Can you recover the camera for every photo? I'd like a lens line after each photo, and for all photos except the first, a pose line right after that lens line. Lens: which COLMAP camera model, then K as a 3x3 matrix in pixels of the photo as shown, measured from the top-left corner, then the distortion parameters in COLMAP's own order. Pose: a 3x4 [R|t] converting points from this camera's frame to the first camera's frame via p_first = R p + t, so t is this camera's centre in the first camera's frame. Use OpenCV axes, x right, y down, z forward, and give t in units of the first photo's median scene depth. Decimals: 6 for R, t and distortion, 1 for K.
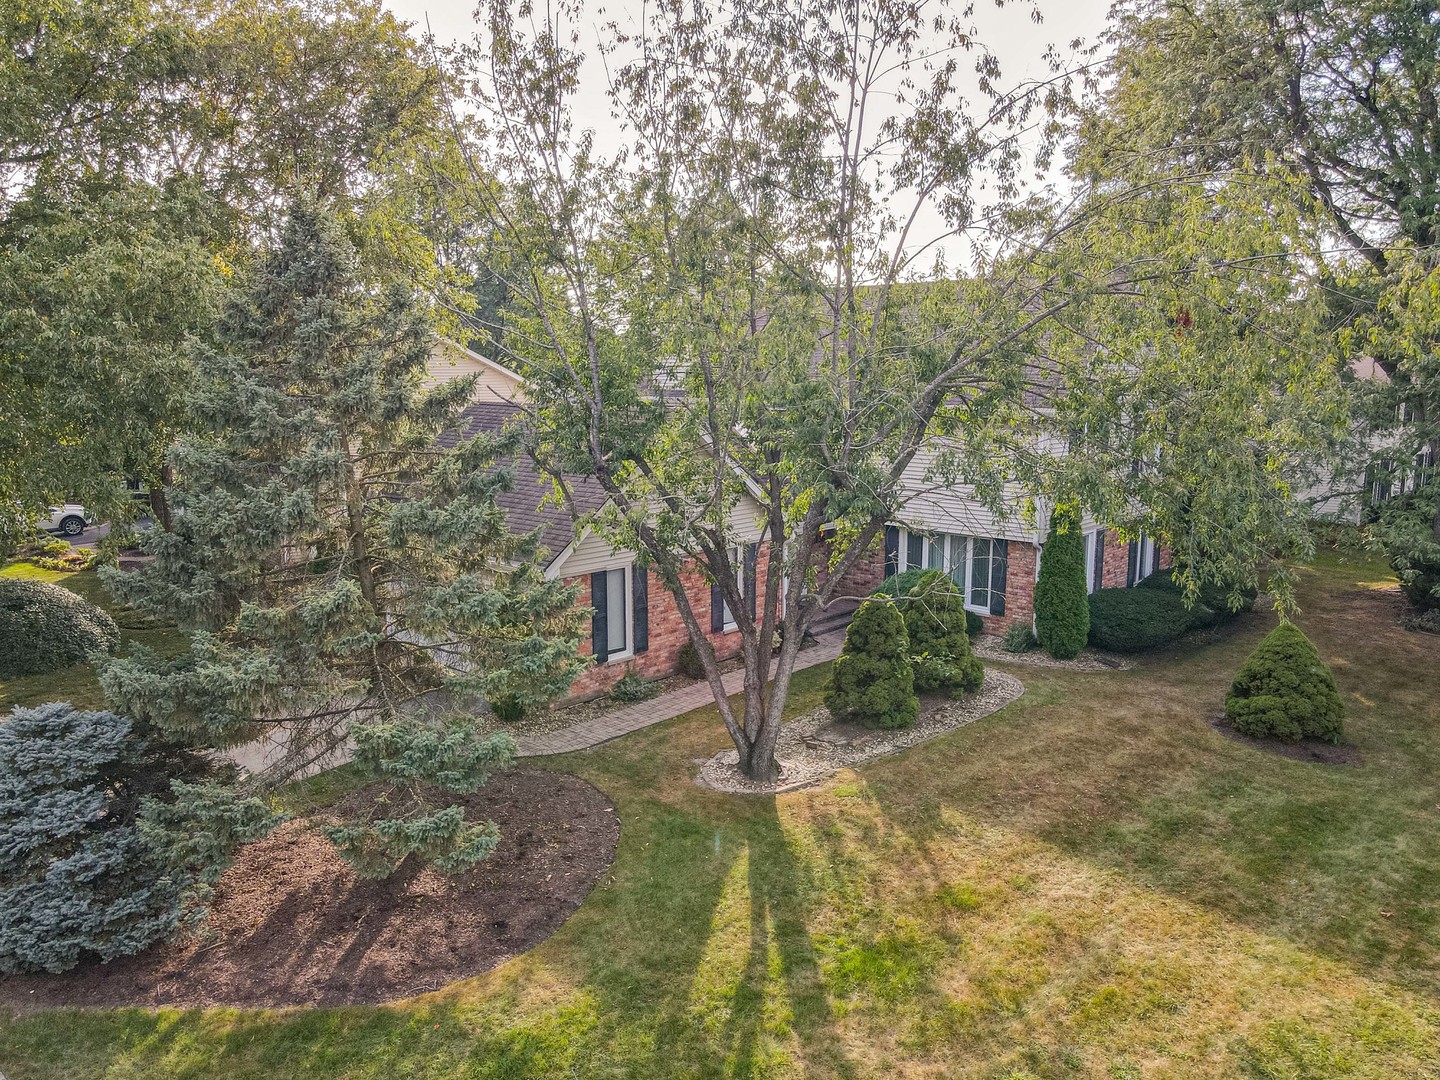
lens RADIAL K [[1102.9, 0, 720.0], [0, 1102.9, 540.0], [0, 0, 1]] dist [0.029587, -0.005043]
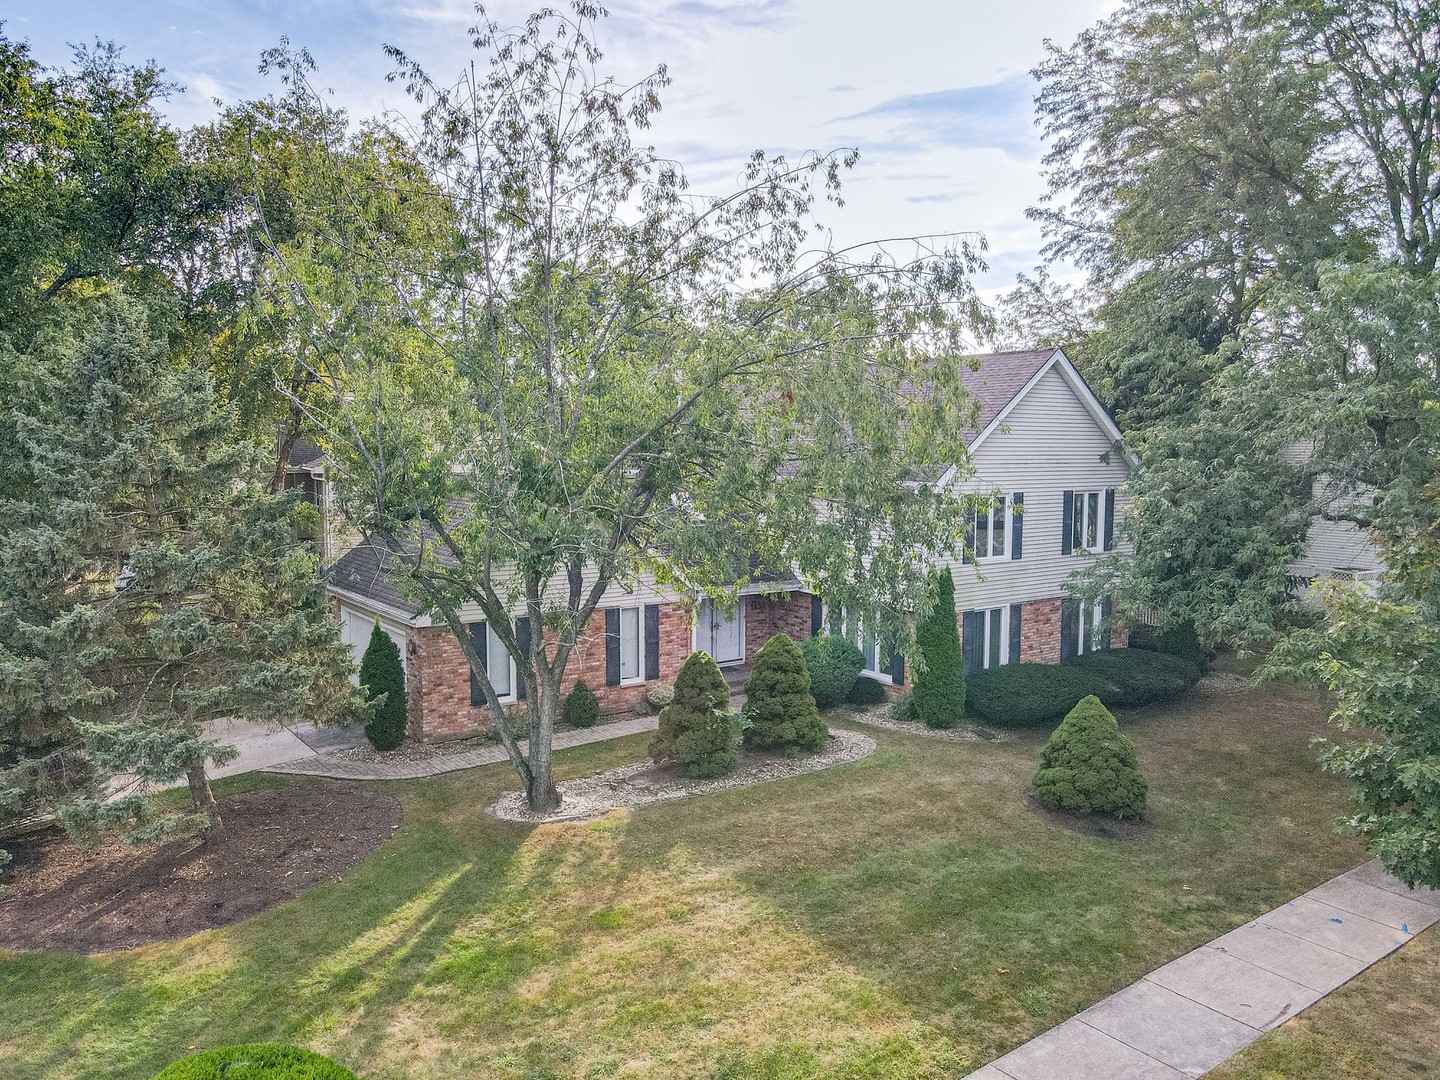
lens RADIAL K [[1102.9, 0, 720.0], [0, 1102.9, 540.0], [0, 0, 1]] dist [0.029587, -0.005043]
pose [[0.978134, 0.020587, -0.206953, 0.405502], [-0.035524, 0.997003, -0.068722, 0.015389], [0.204918, 0.074572, 0.975934, -0.055427]]
